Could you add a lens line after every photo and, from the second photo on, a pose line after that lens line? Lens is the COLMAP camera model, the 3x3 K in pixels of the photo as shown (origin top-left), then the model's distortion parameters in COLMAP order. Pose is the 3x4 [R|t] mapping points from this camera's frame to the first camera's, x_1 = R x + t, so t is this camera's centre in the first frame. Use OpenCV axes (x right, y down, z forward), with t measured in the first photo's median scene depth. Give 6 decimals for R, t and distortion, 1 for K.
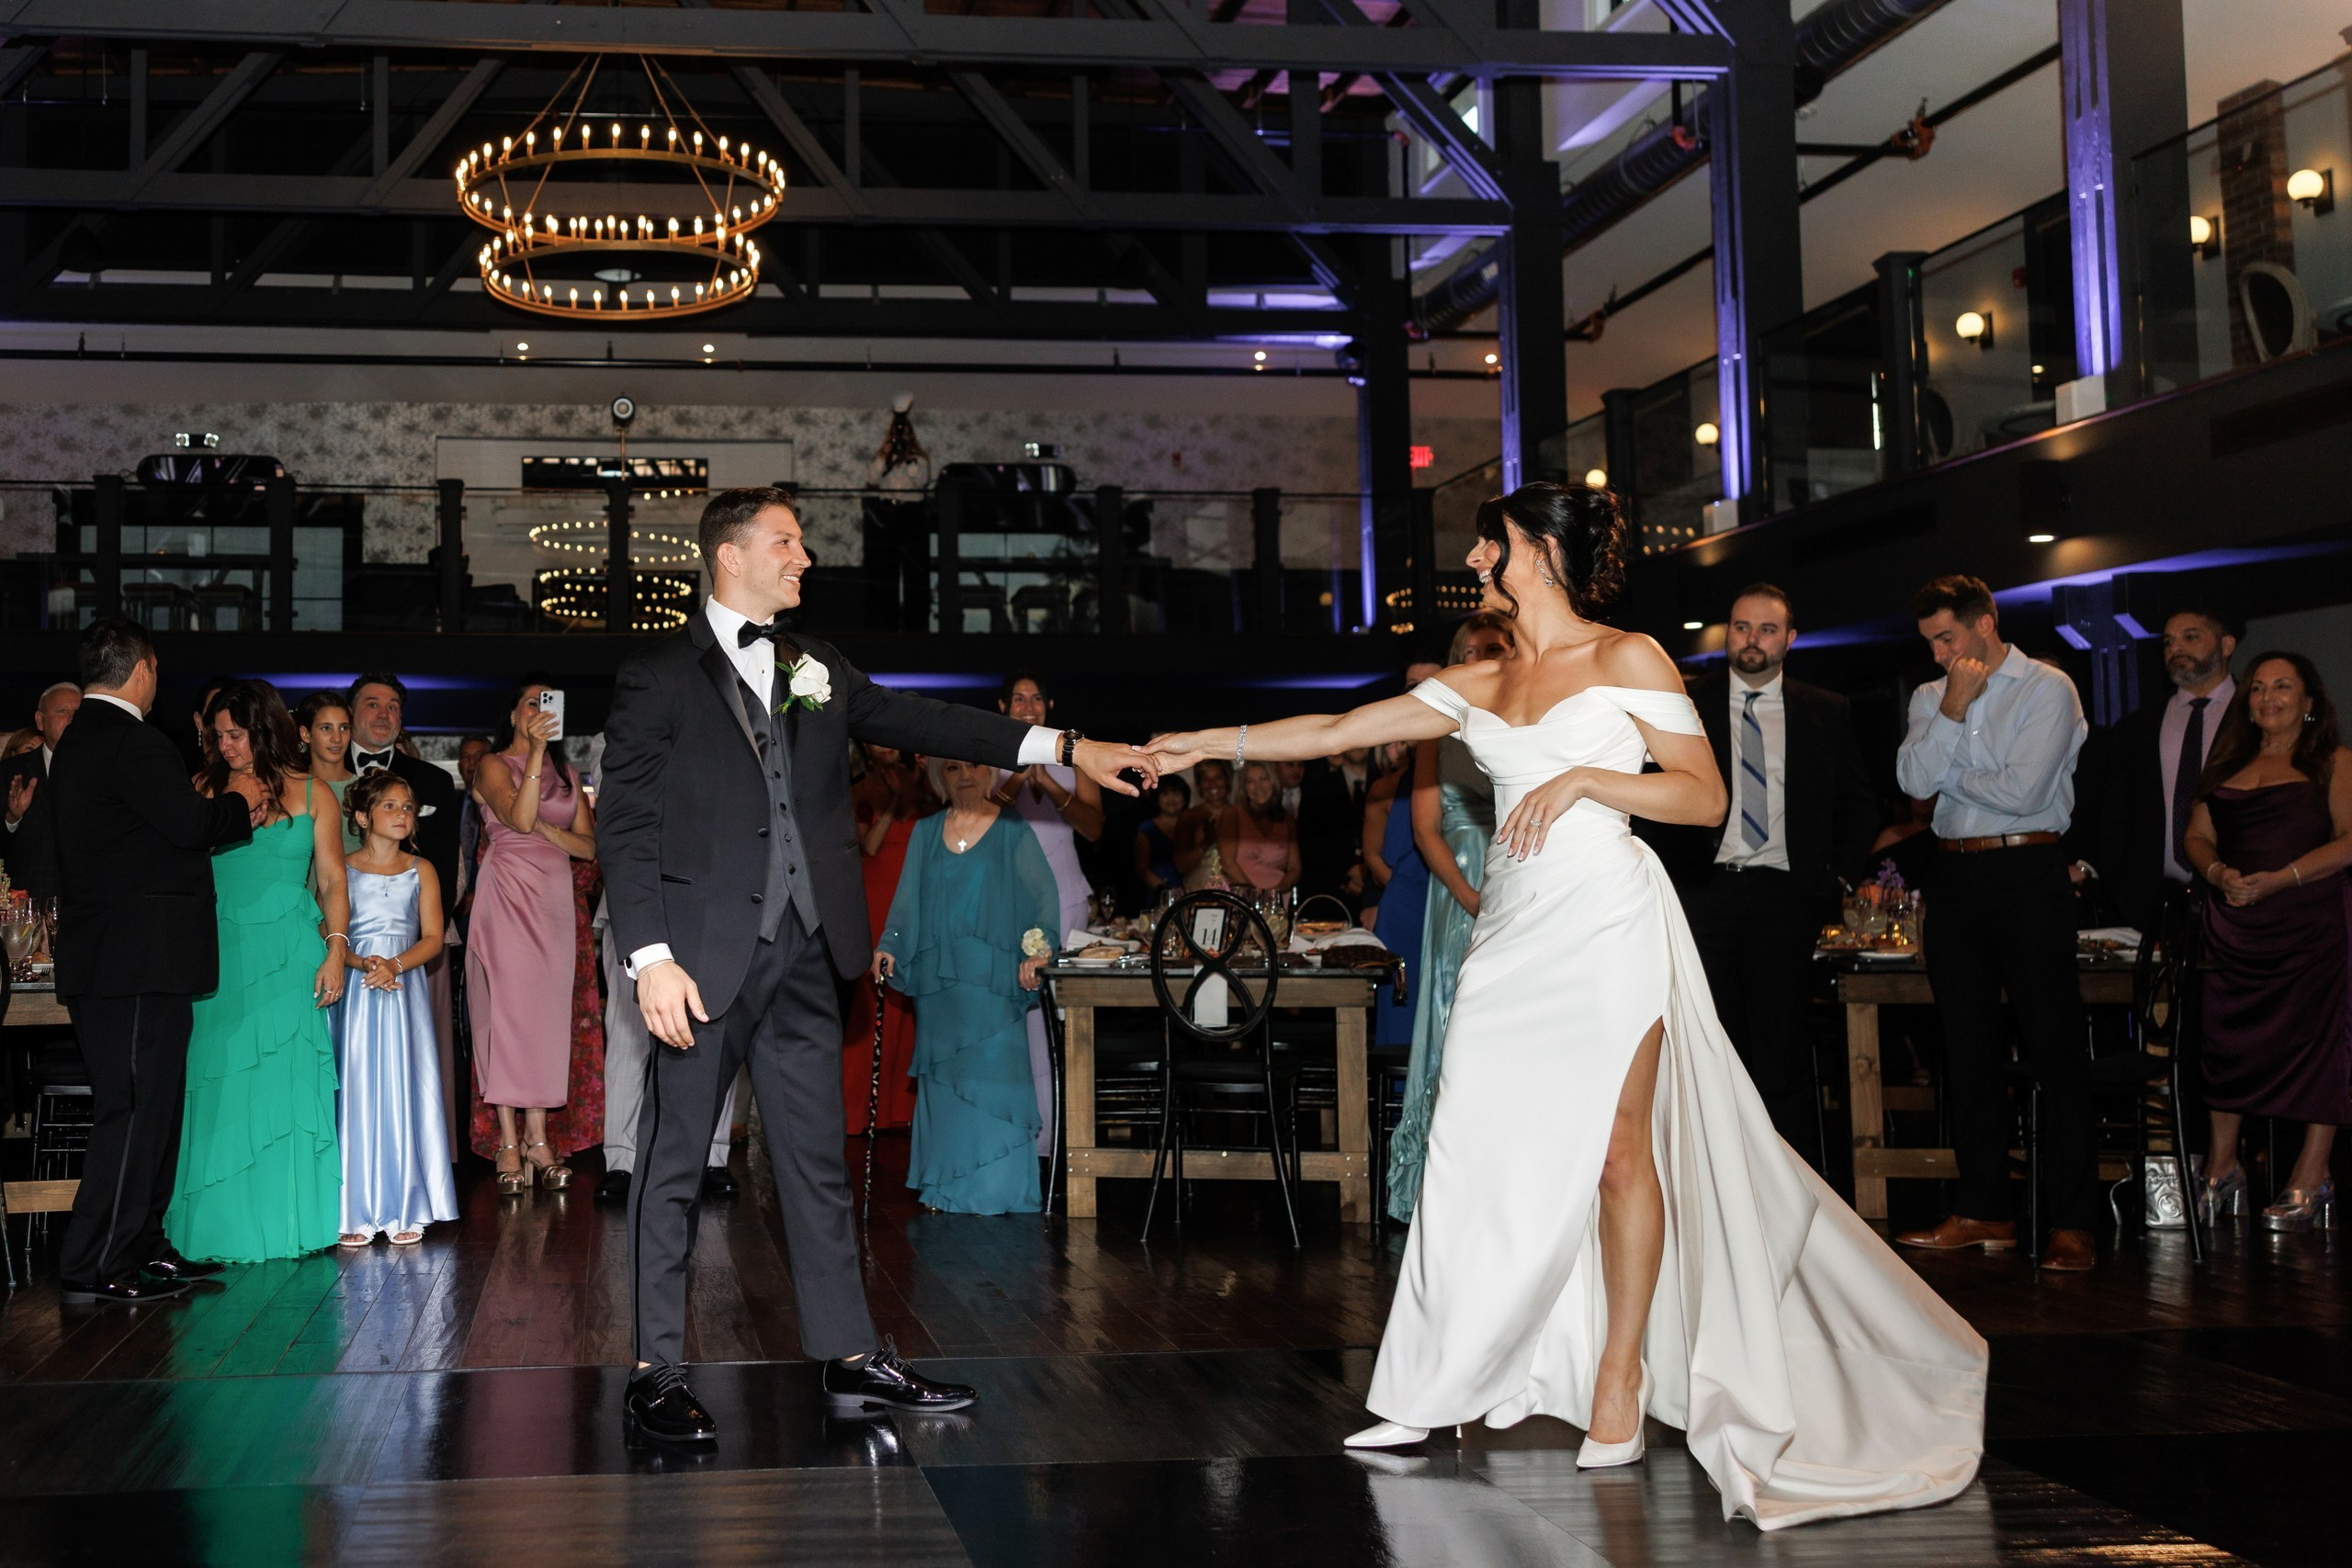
lens RADIAL K [[2364.5, 0, 883.4], [0, 2364.5, 703.7], [0, 0, 1]] dist [0.015908, 0.008653]
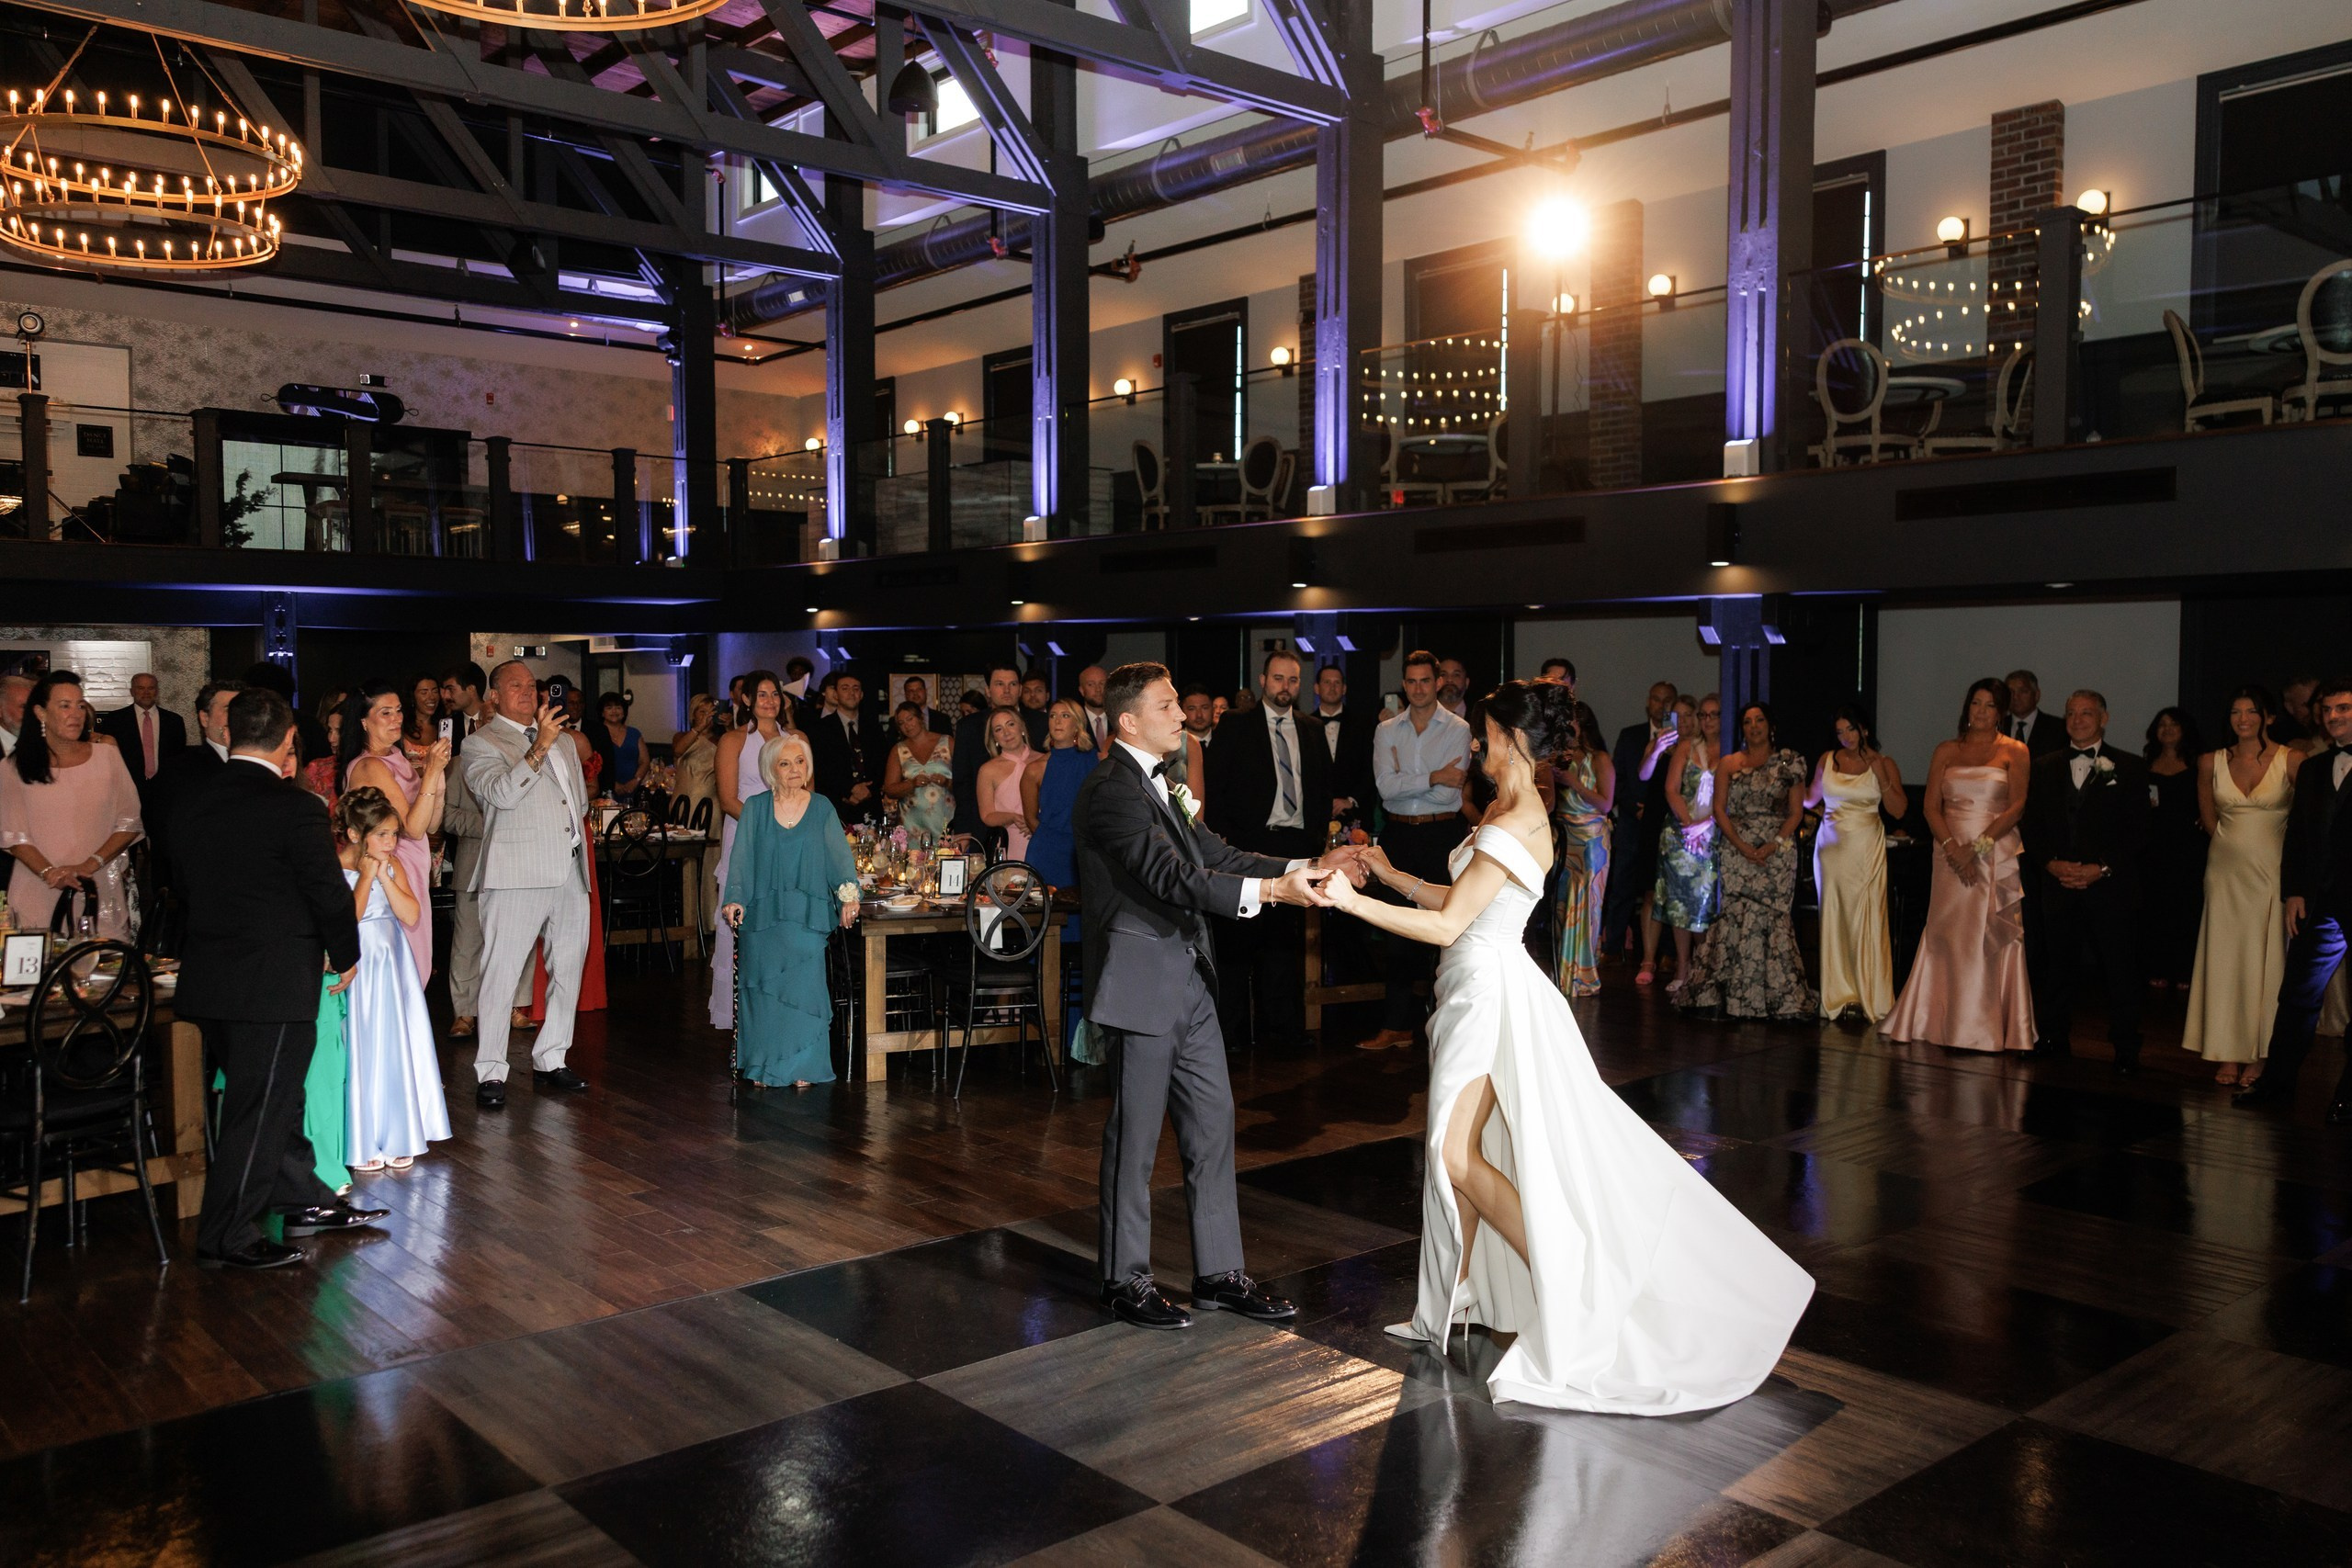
lens RADIAL K [[1847.8, 0, 1176.0], [0, 1847.8, 784.0], [0, 0, 1]] dist [0.007280, -0.001370]
pose [[0.820075, -0.020810, 0.571878, -0.186244], [-0.052692, 0.992347, 0.111671, -0.044002], [-0.569825, -0.121712, 0.812703, 0.007422]]
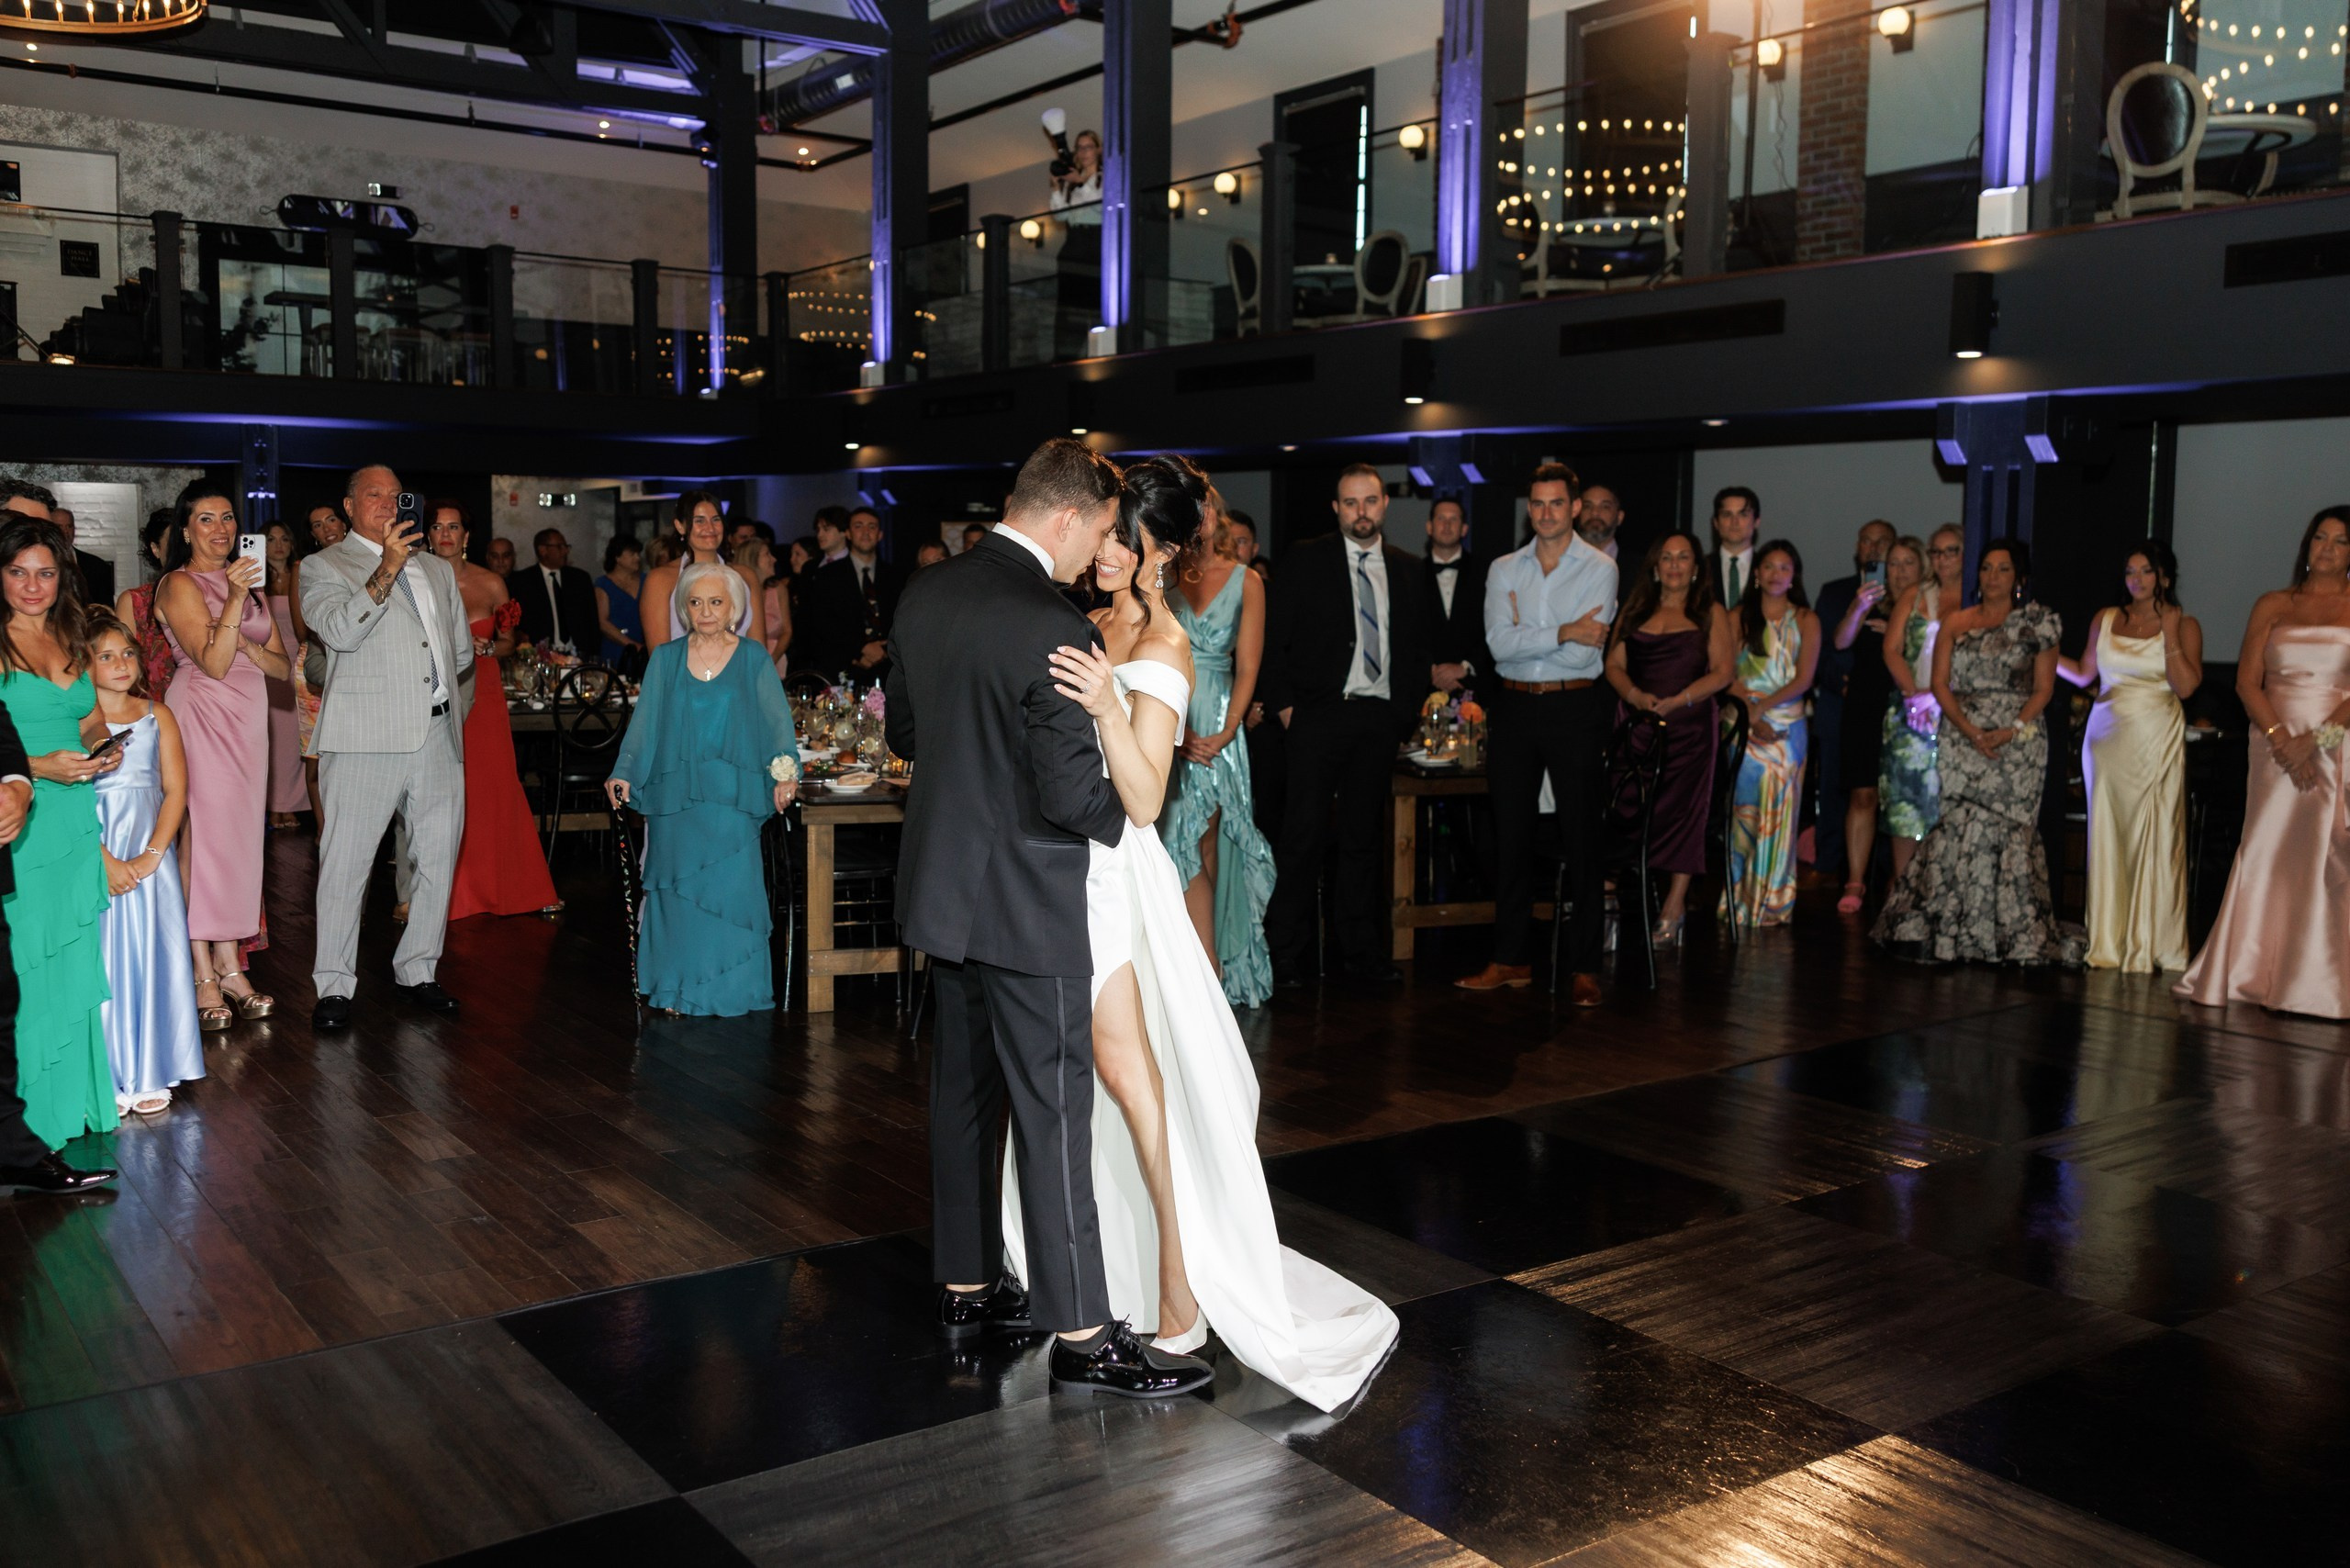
lens RADIAL K [[2005.9, 0, 1097.2], [0, 2005.9, 742.5], [0, 0, 1]] dist [0.002827, 0.007351]
pose [[0.879587, -0.025561, 0.475052, -0.113660], [-0.053773, 0.986814, 0.152662, -0.026783], [-0.472690, -0.159825, 0.866614, 0.068470]]
